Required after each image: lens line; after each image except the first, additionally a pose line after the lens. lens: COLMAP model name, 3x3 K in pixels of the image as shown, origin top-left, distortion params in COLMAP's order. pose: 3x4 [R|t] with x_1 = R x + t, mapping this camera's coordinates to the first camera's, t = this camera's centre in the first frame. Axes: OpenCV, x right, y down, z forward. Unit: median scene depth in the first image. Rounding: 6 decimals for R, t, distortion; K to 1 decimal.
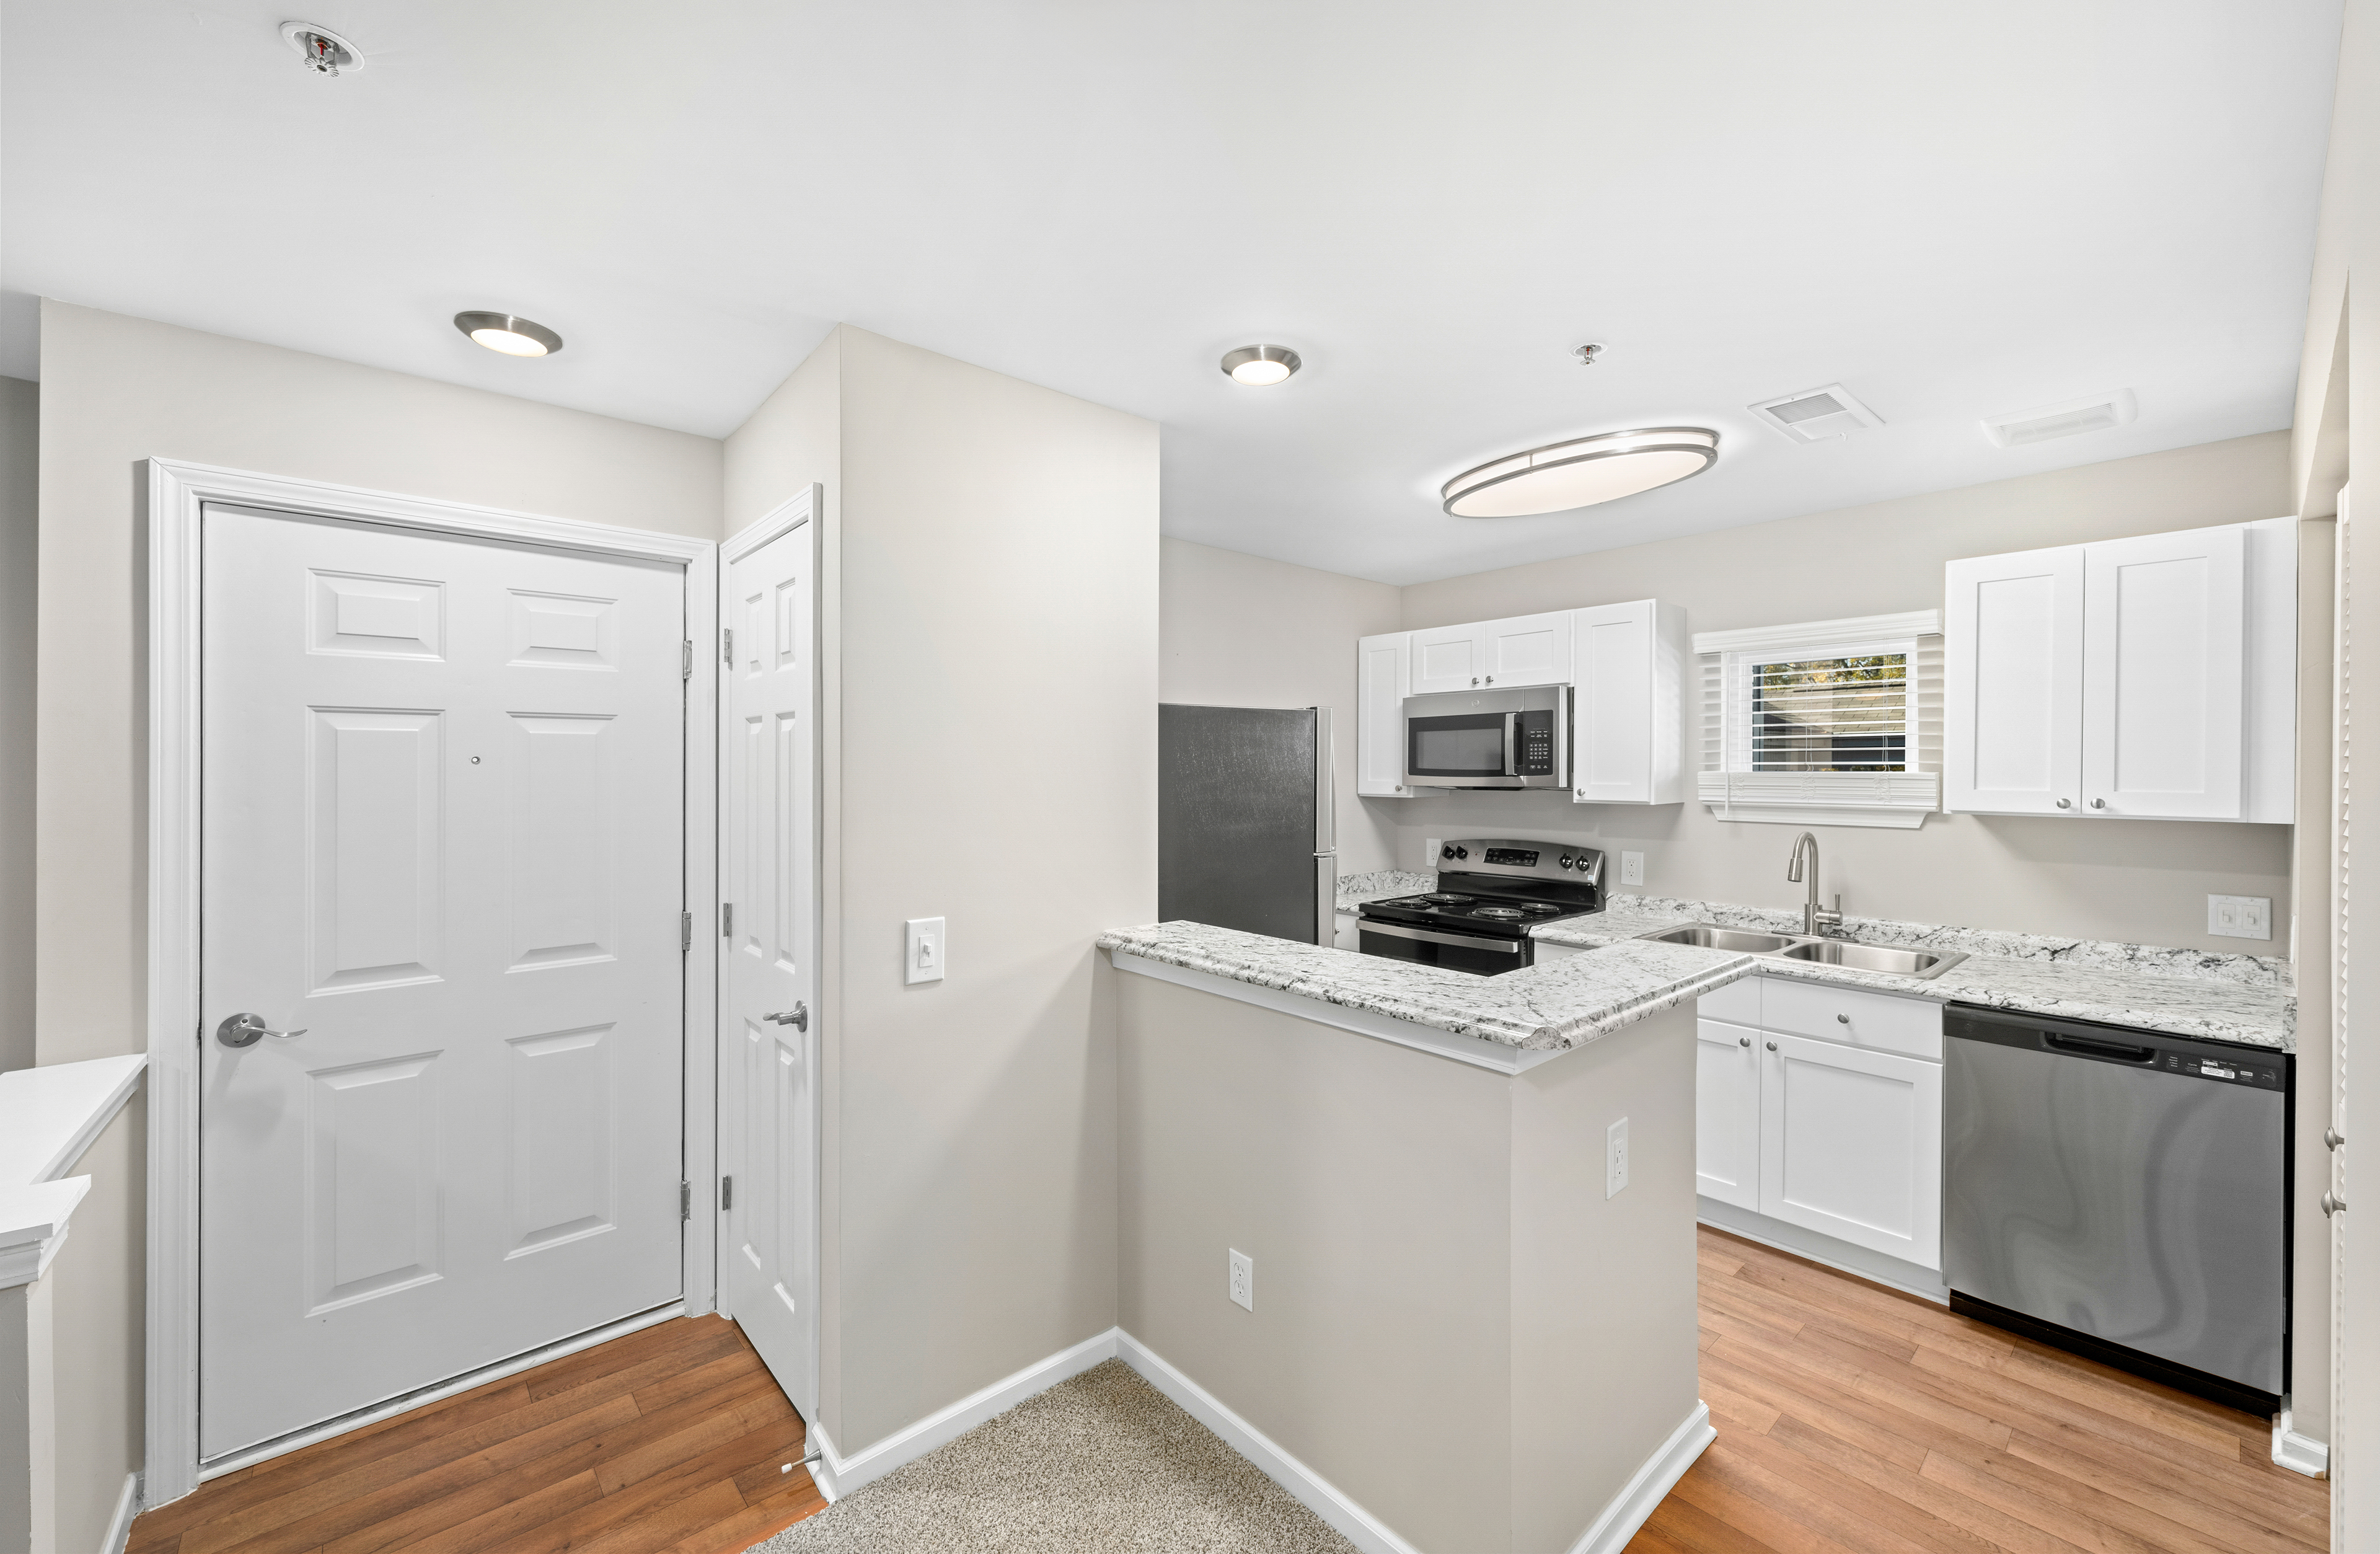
lens RADIAL K [[947.8, 0, 1194.7], [0, 947.8, 787.8], [0, 0, 1]] dist [0.000427, -0.000850]
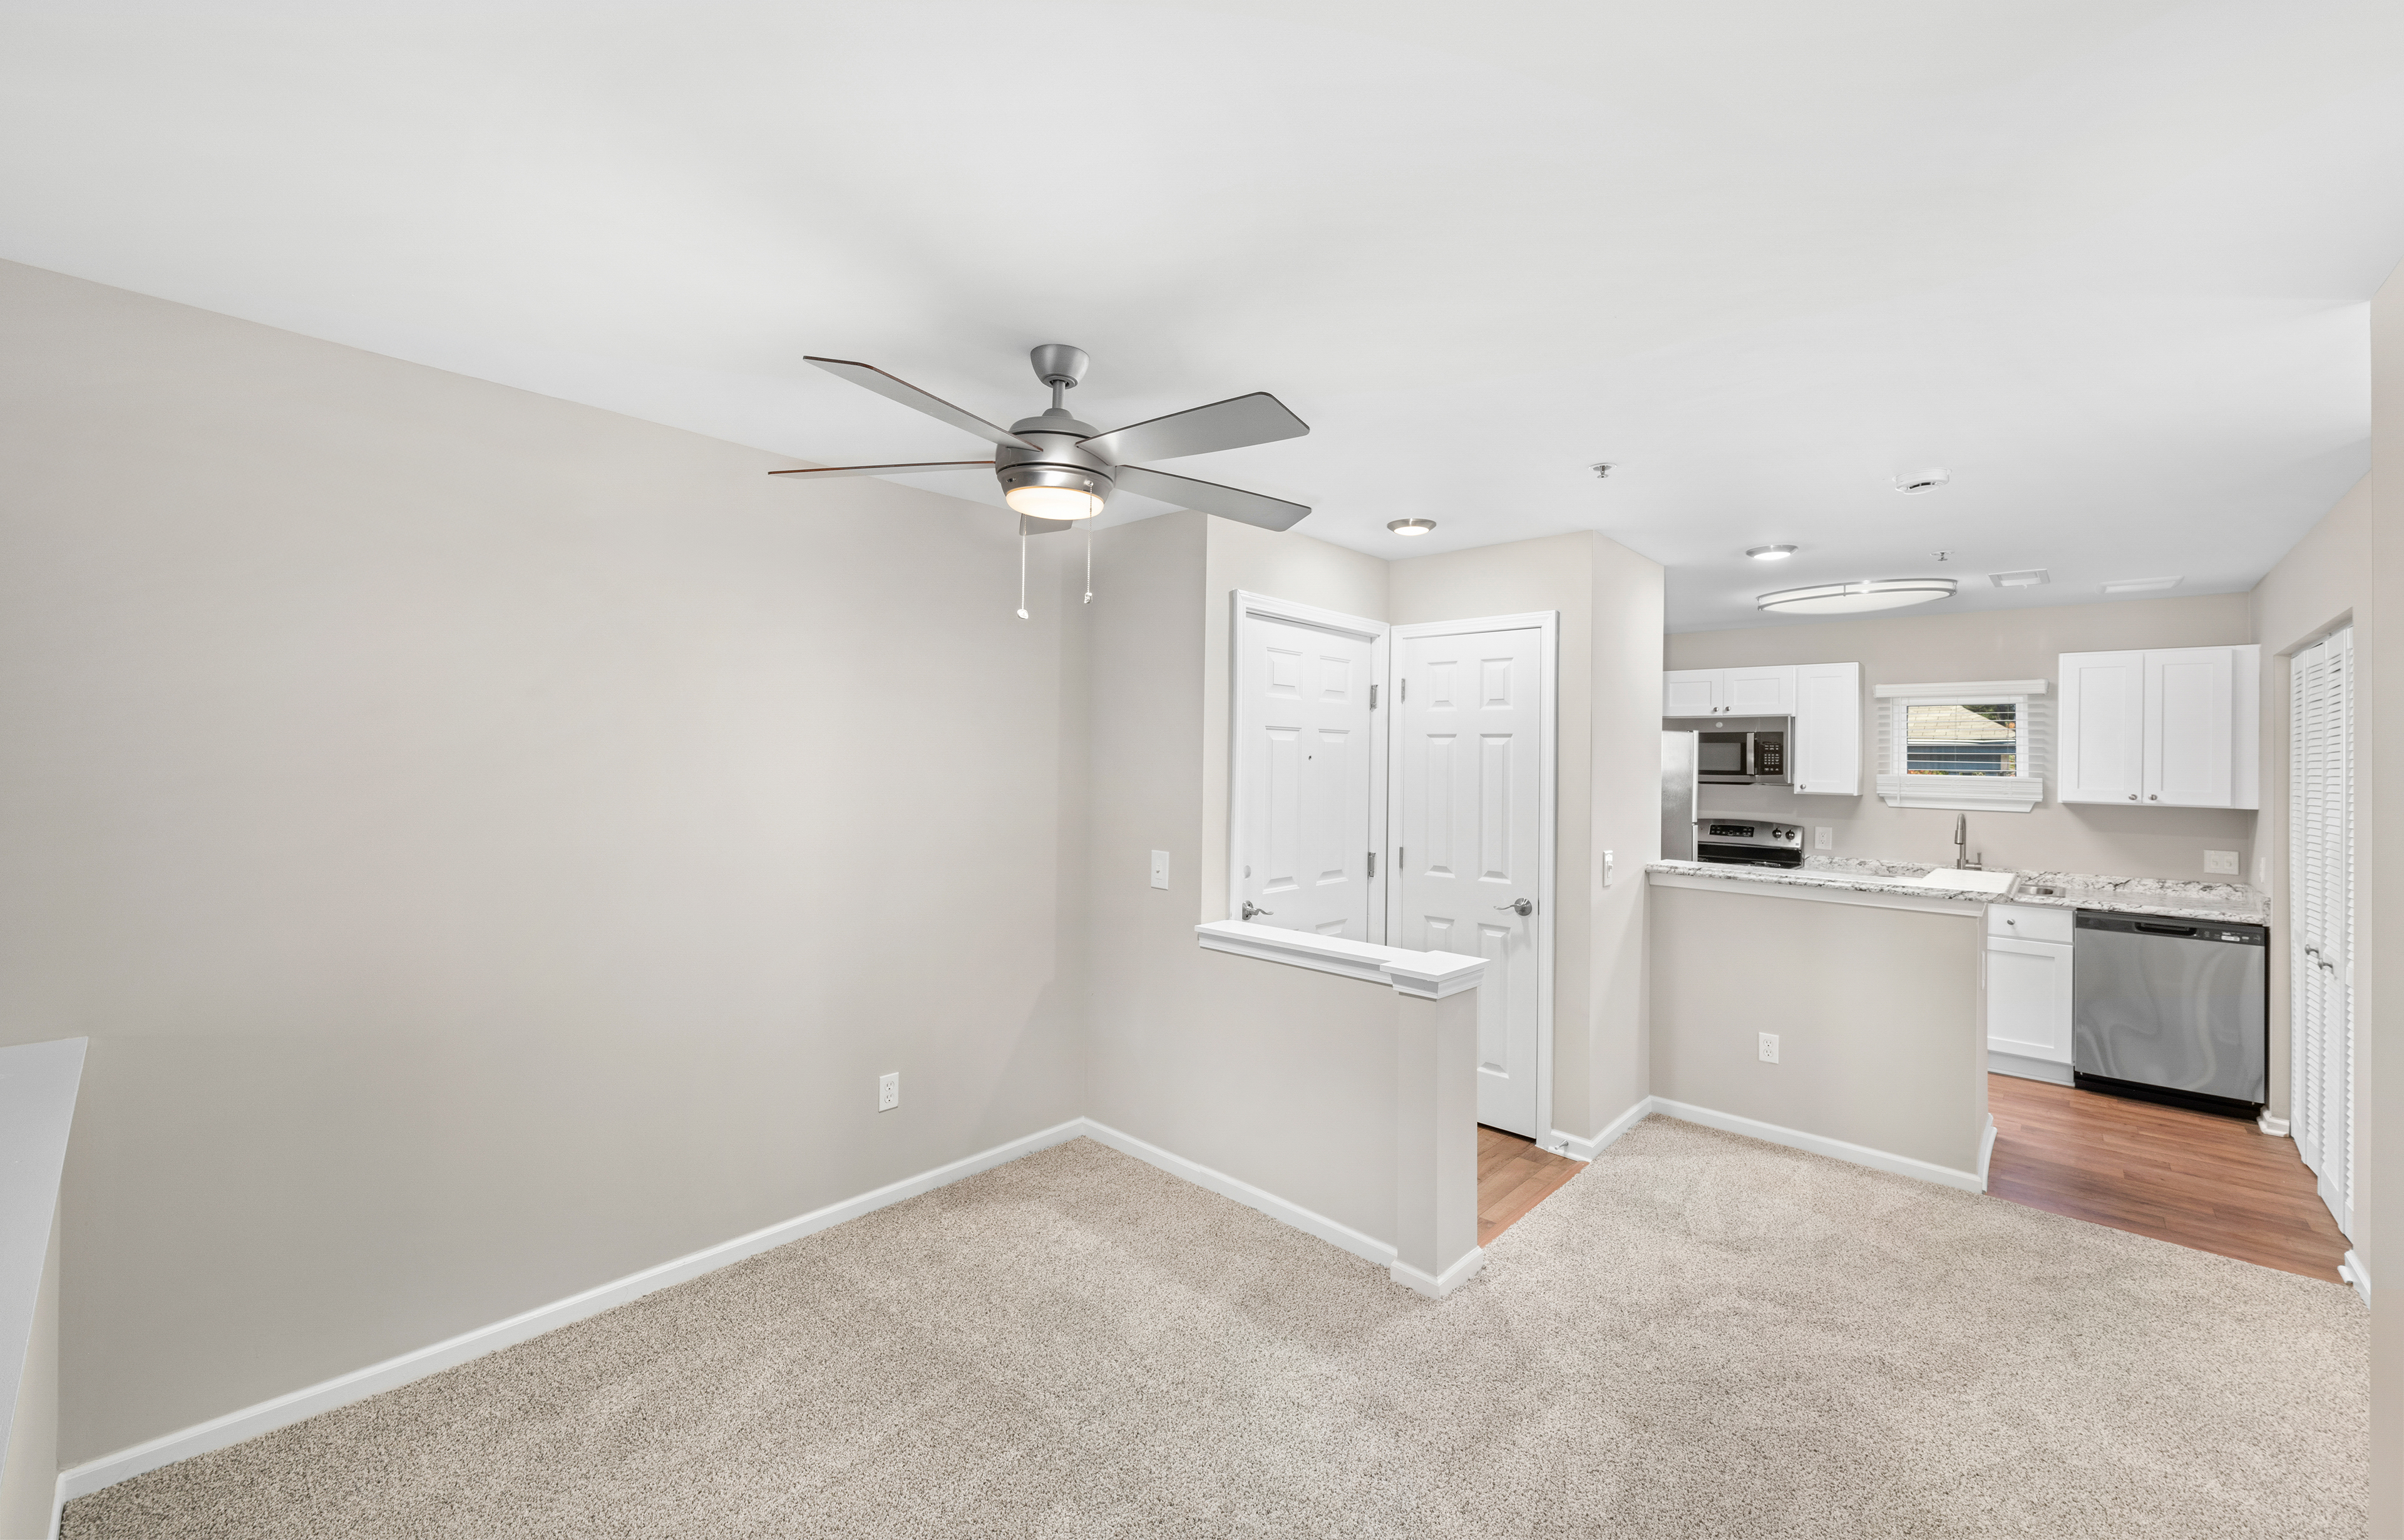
lens RADIAL K [[956.2, 0, 1206.1], [0, 956.2, 759.5], [0, 0, 1]] dist [-0.000660, 0.000076]
pose [[0.994318, 0.018503, 0.104829, -0.986690], [-0.016575, 0.999678, -0.019234, 0.008877], [-0.105151, 0.017387, 0.994304, -0.589089]]
